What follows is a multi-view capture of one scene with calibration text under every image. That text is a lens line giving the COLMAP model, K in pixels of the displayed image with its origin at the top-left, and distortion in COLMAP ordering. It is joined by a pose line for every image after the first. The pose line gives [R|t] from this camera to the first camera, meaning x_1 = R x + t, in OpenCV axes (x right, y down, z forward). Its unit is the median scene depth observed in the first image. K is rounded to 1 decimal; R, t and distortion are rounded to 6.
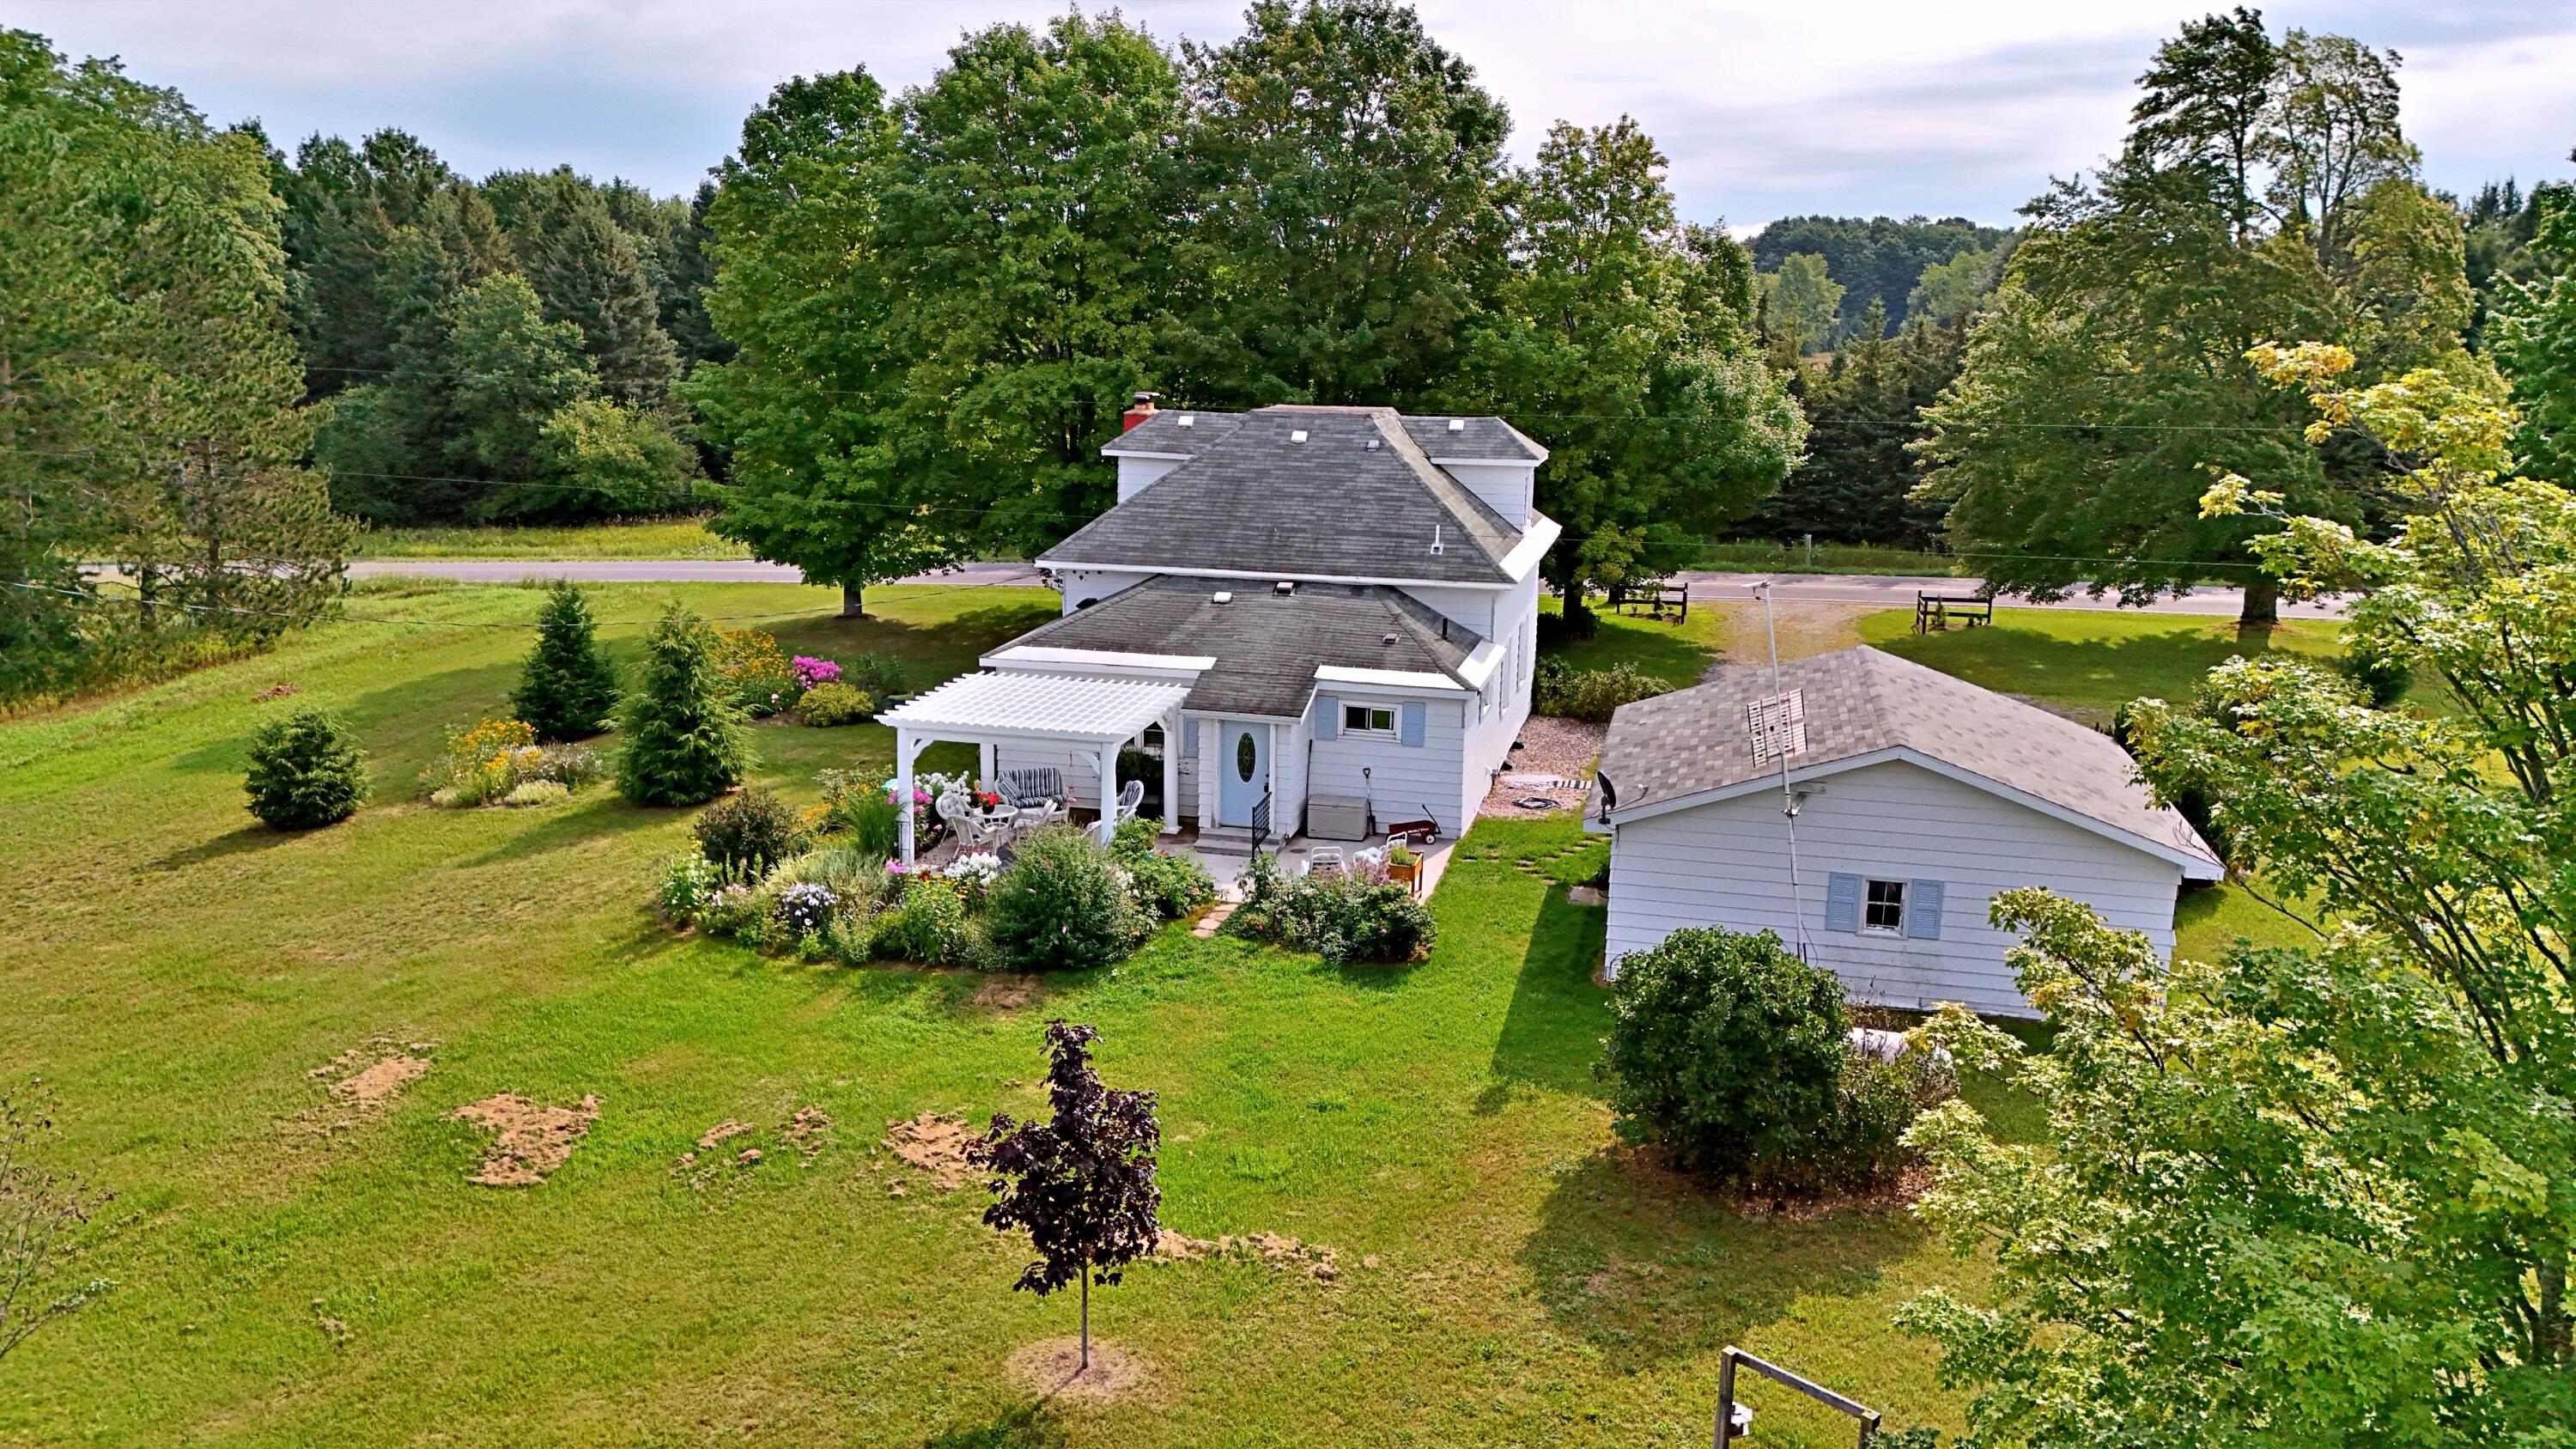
lens RADIAL K [[1882.4, 0, 1286.0], [0, 1882.4, 728.5], [0, 0, 1]] dist [0.071300, -0.060734]
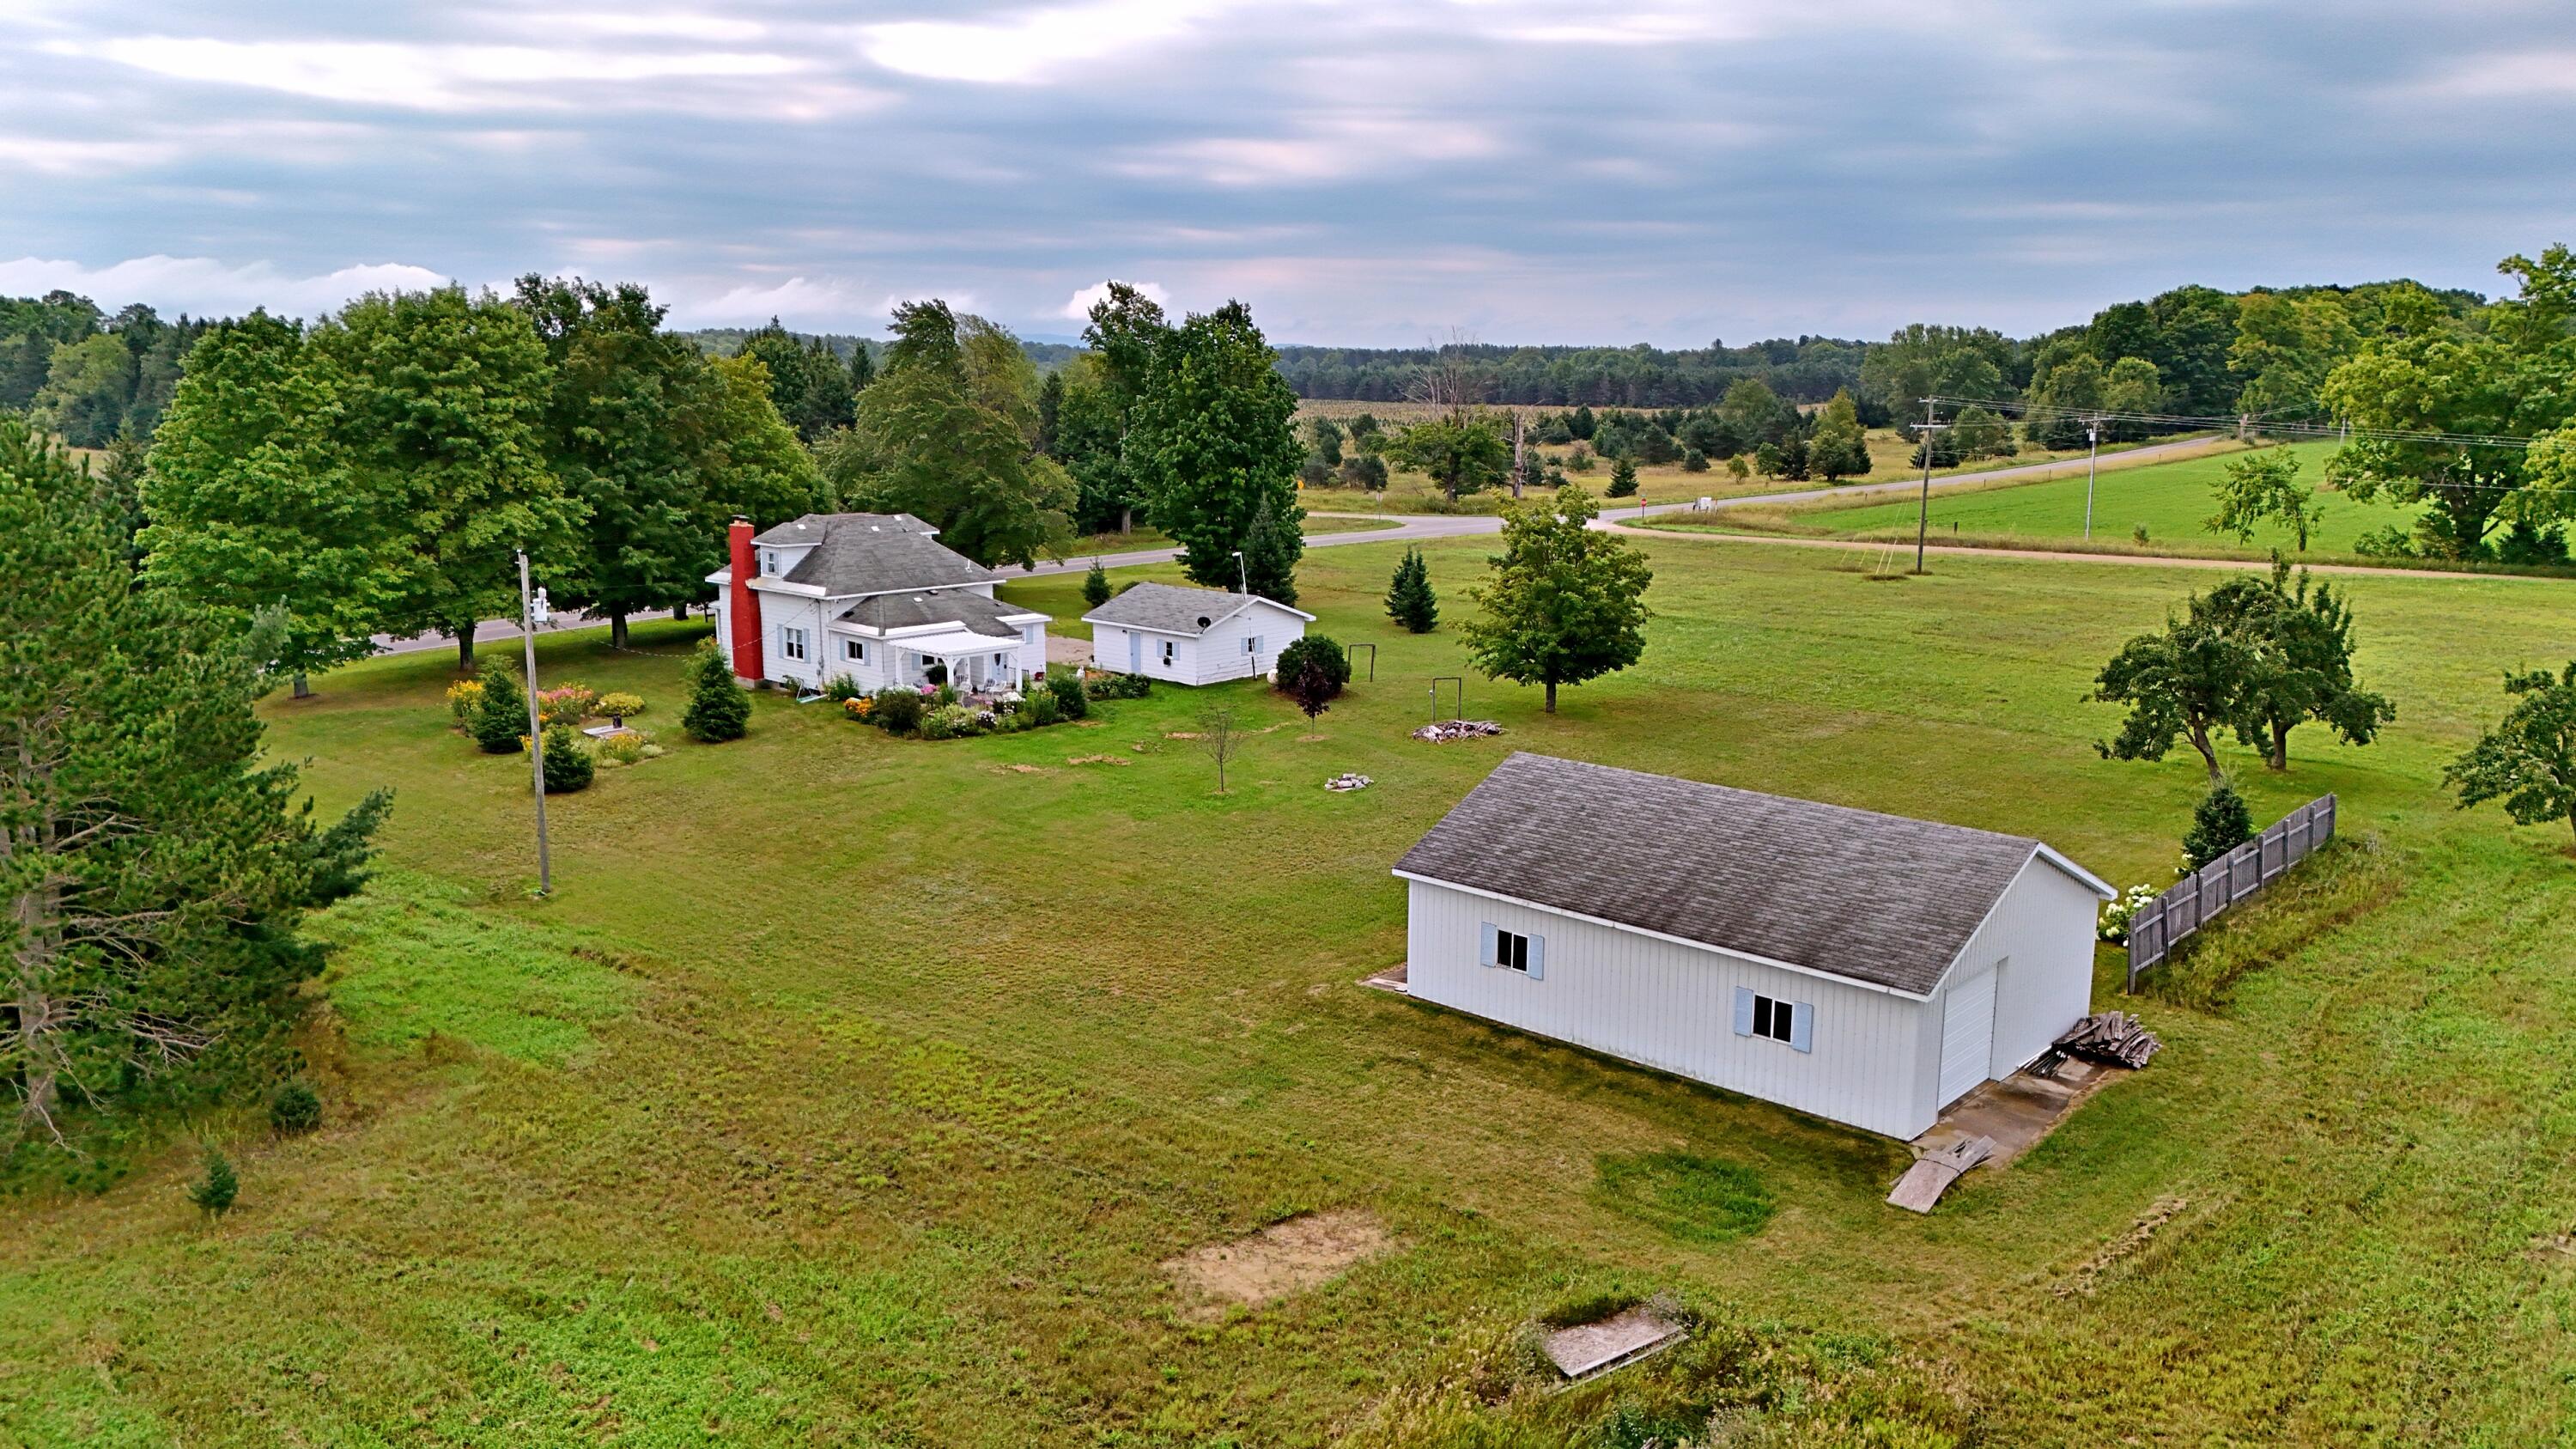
lens RADIAL K [[1882.4, 0, 1287.1], [0, 1882.4, 723.9], [0, 0, 1]] dist [0.071300, -0.060734]
pose [[0.497535, -0.175643, 0.849475, -1.233887], [0.193348, 0.977104, 0.088789, -0.027390], [-0.845621, 0.120068, 0.520104, -0.386882]]
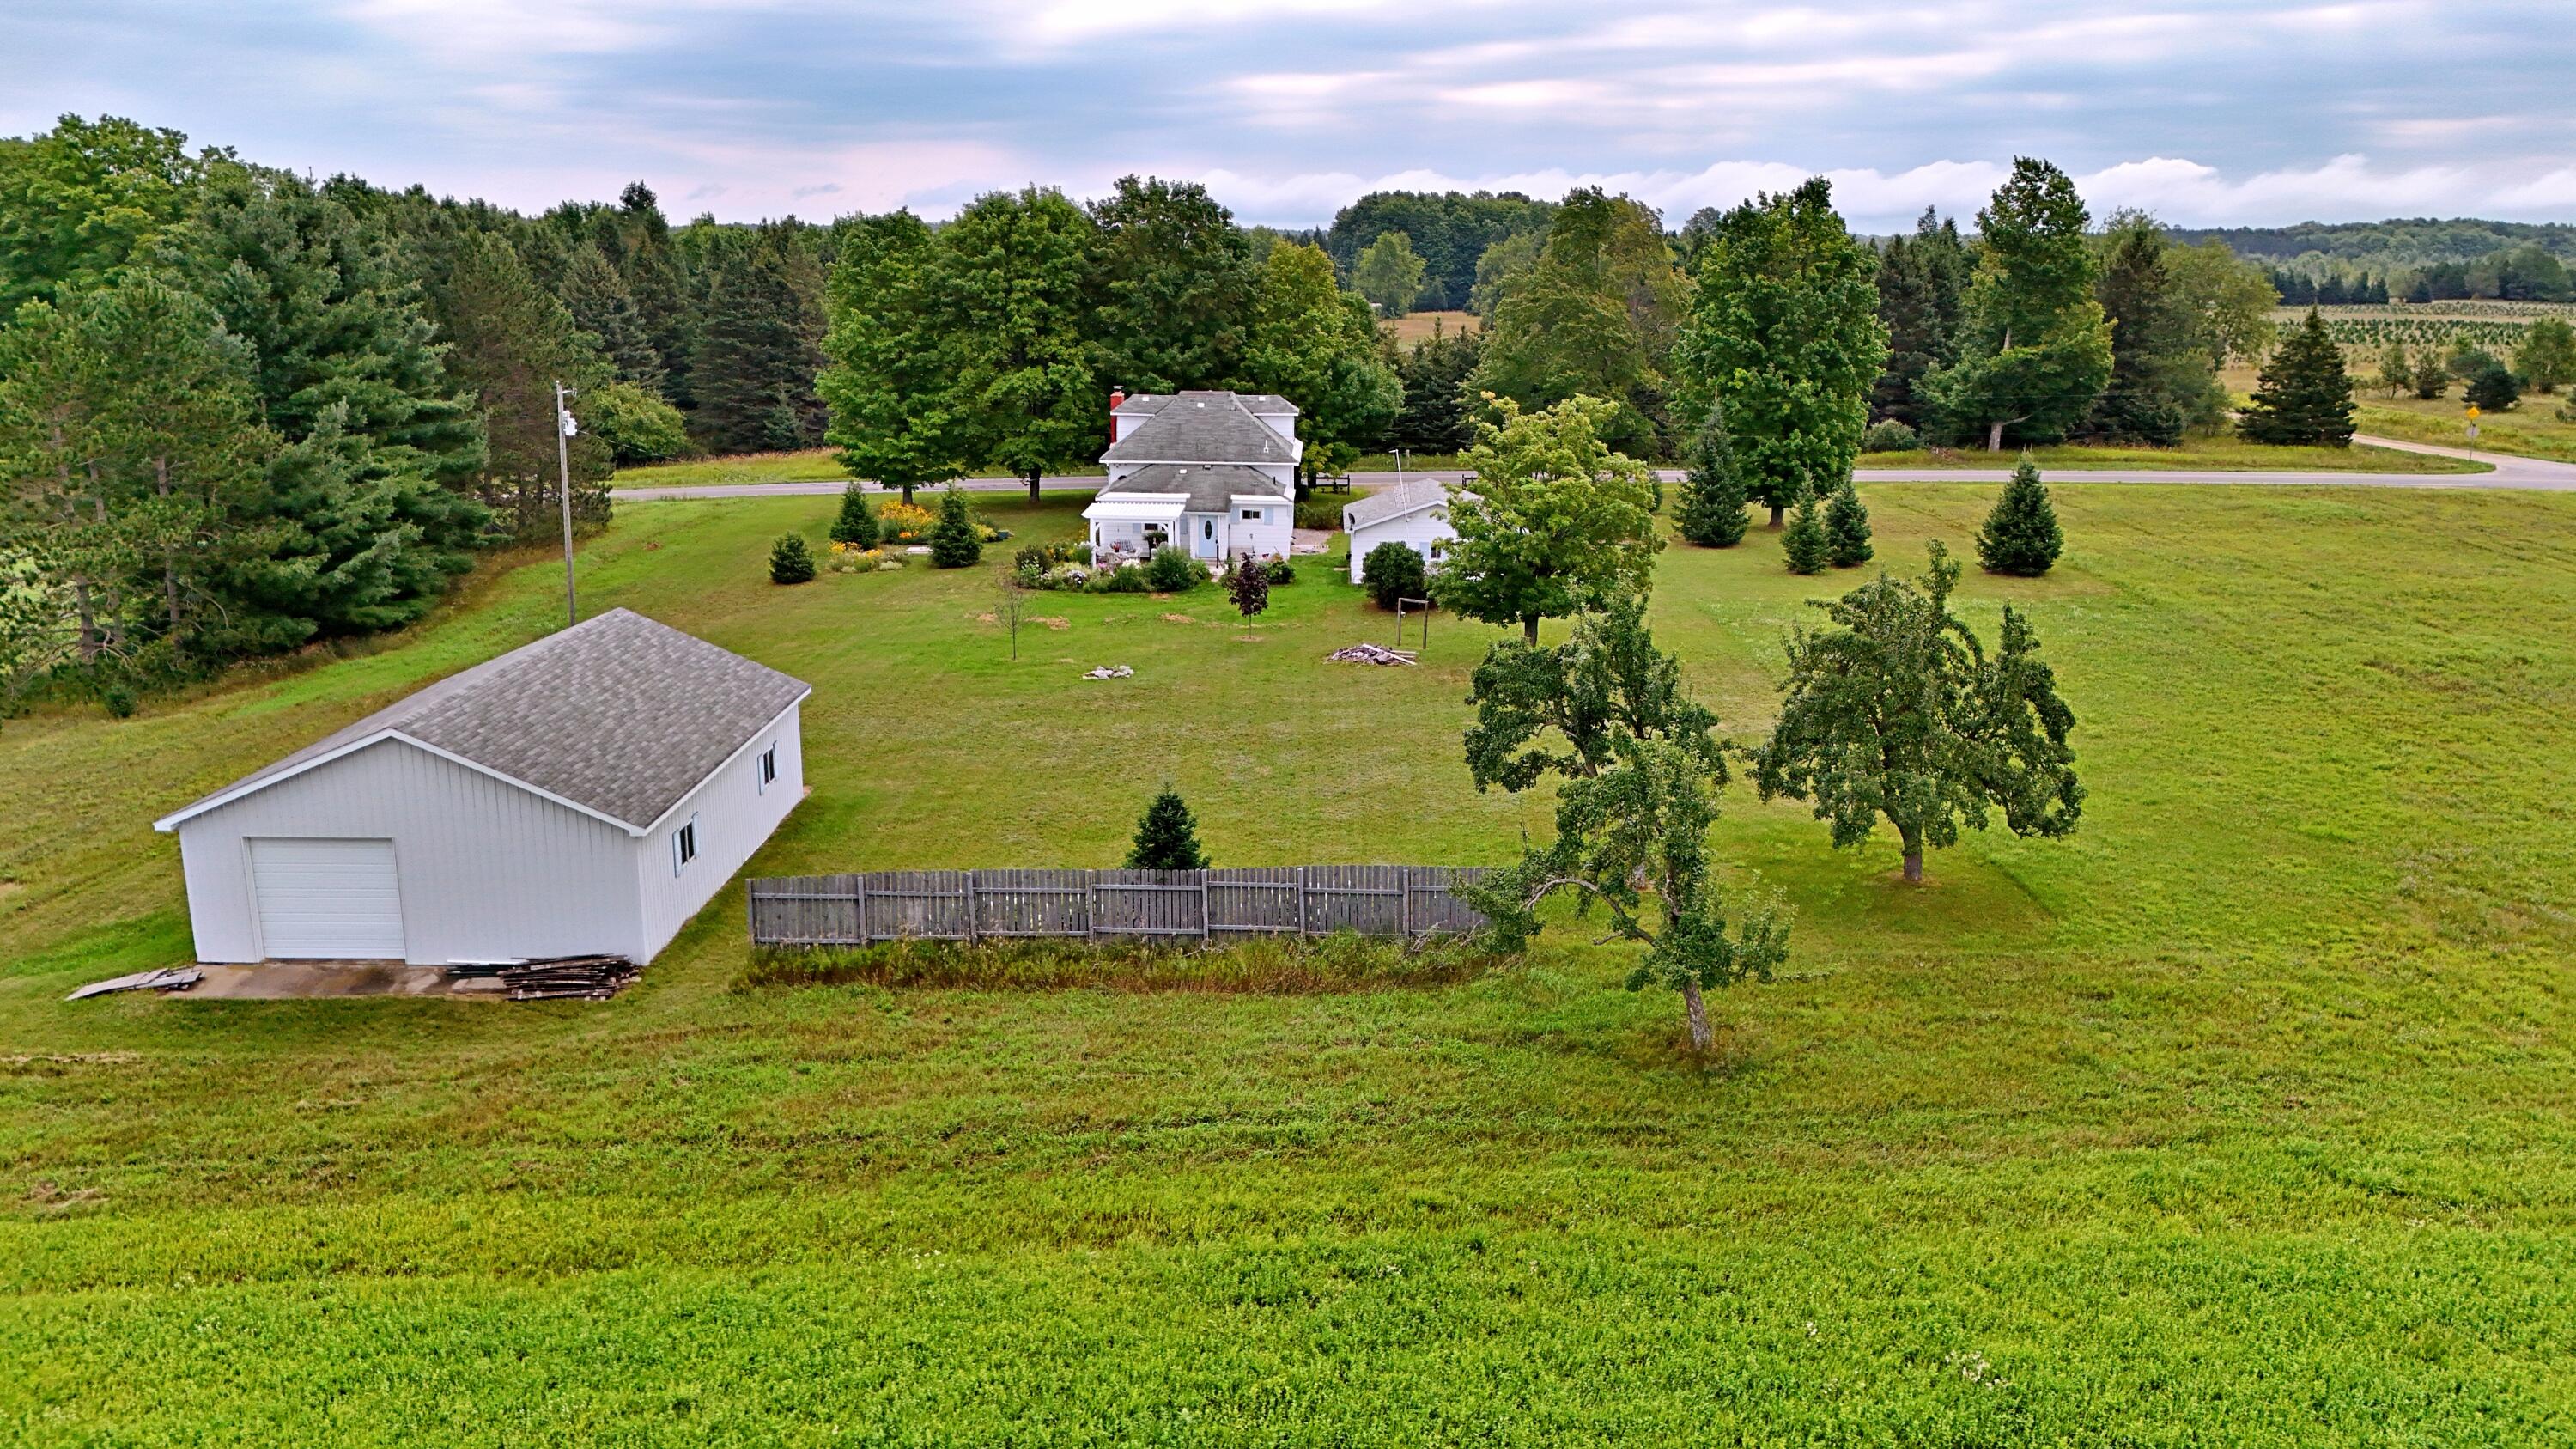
lens RADIAL K [[1882.4, 0, 1279.9], [0, 1882.4, 736.3], [0, 0, 1]] dist [0.071300, -0.060734]
pose [[0.979337, -0.057039, 0.194023, -0.282780], [0.050850, 0.998031, 0.036730, 0.133176], [-0.195735, -0.026105, 0.980309, -1.013130]]
